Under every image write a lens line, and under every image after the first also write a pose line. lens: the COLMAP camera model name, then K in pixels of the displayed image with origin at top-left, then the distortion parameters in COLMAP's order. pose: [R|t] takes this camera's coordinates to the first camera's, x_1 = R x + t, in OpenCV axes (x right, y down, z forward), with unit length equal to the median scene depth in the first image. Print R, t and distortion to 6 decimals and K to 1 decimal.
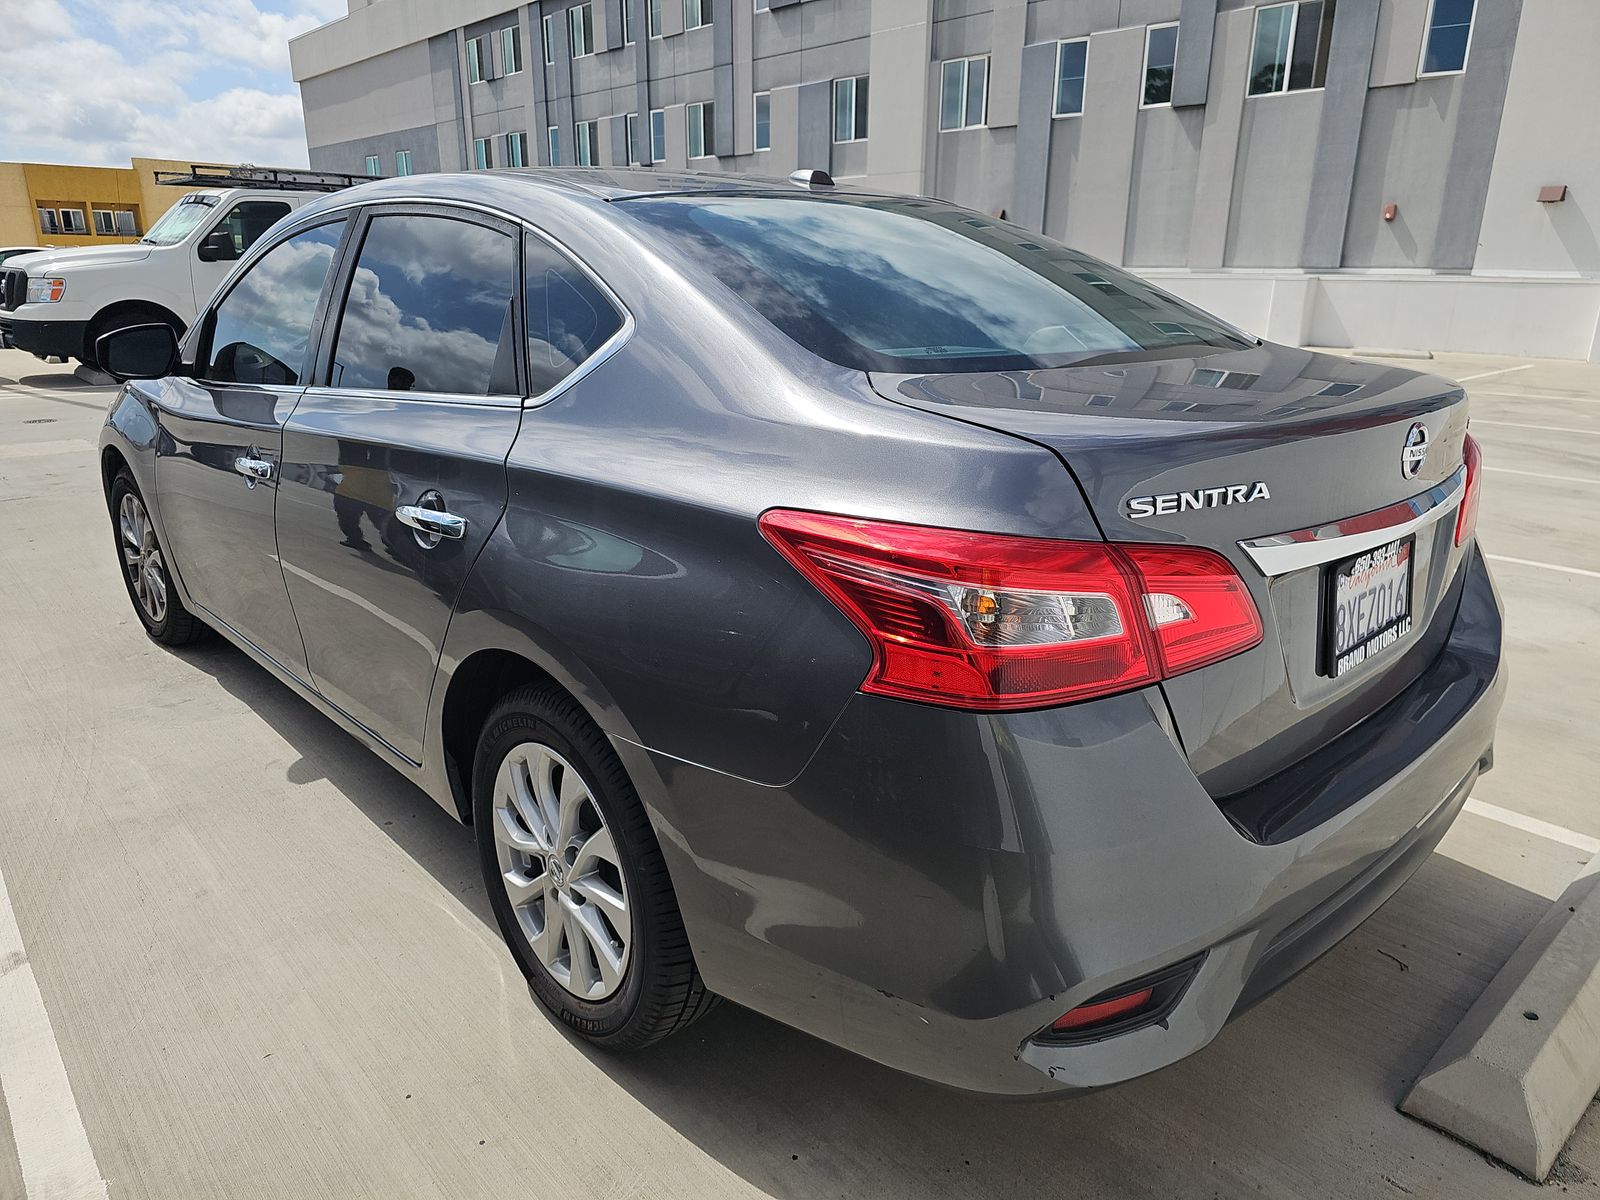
lens RADIAL K [[1079.7, 0, 794.2], [0, 1079.7, 597.1], [0, 0, 1]] dist [0.037775, -0.030299]
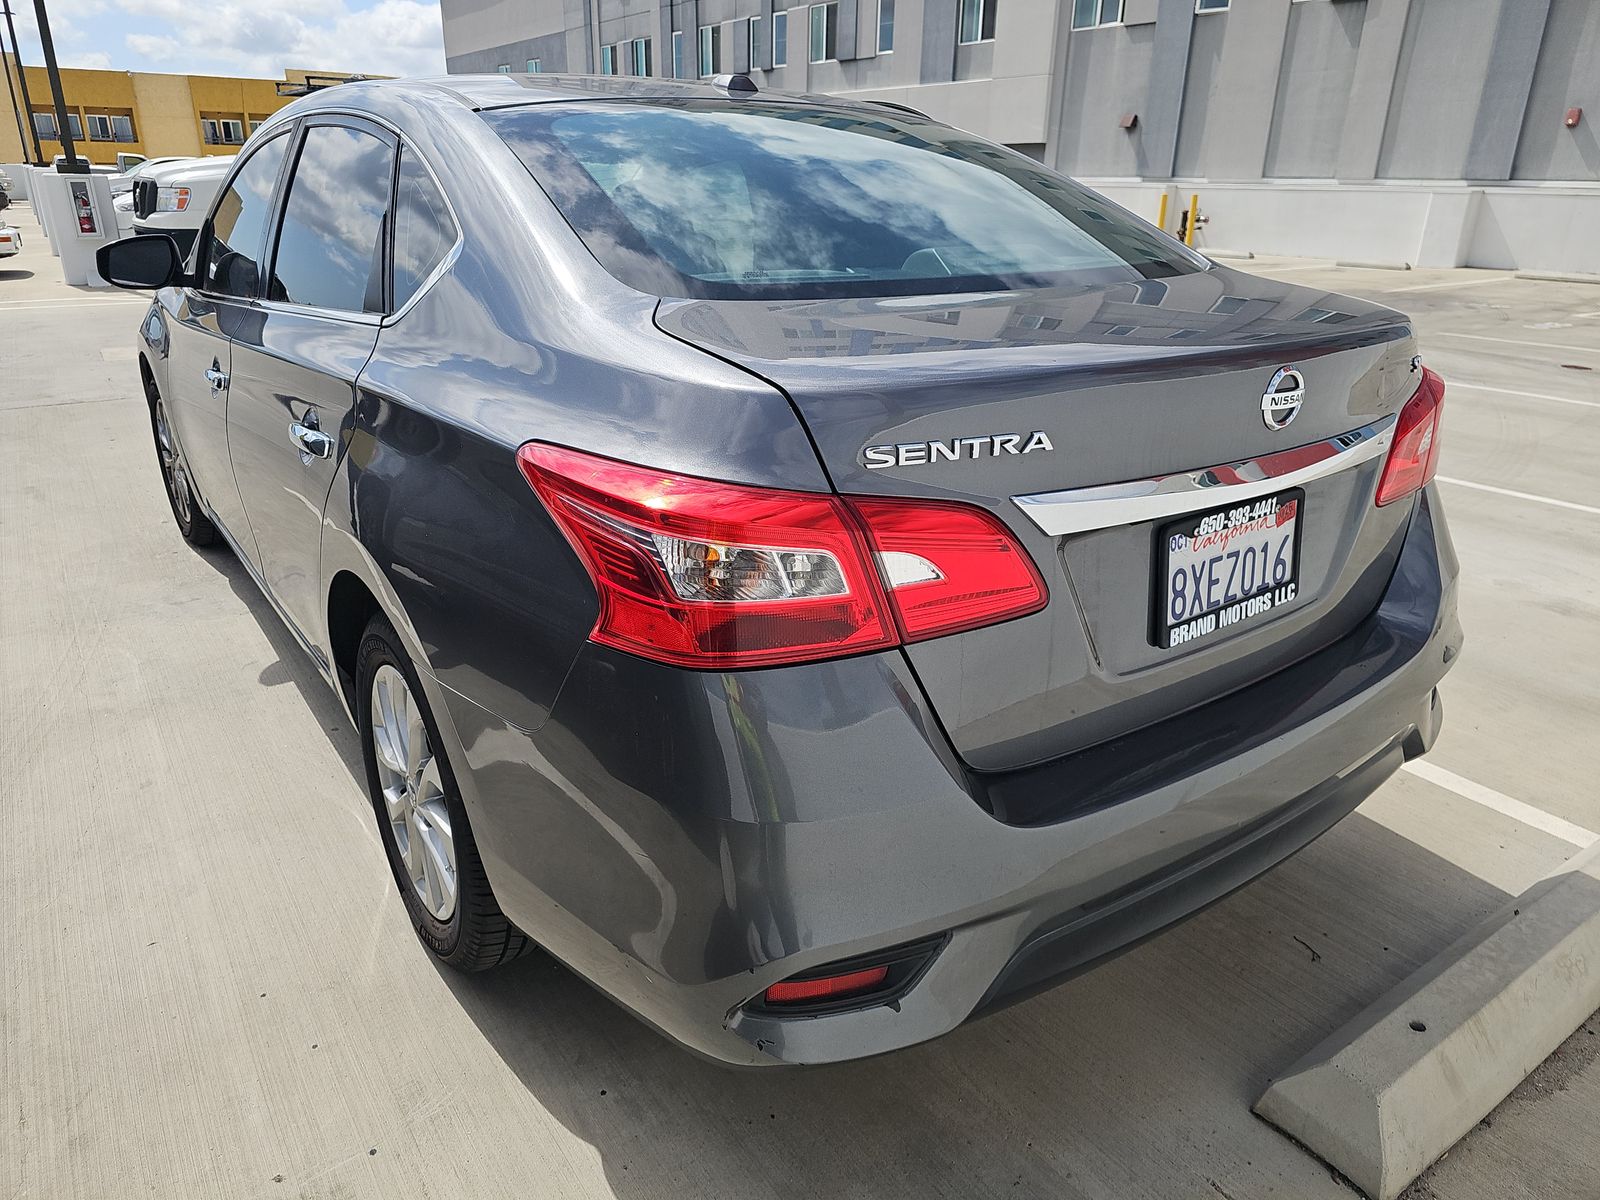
lens RADIAL K [[1079.7, 0, 763.1], [0, 1079.7, 588.0], [0, 0, 1]] dist [0.037775, -0.030299]
pose [[0.991150, 0.049175, -0.123303, 0.222487], [-0.040952, 0.996820, 0.068365, -0.019816], [0.126273, -0.062711, 0.990011, 0.052196]]
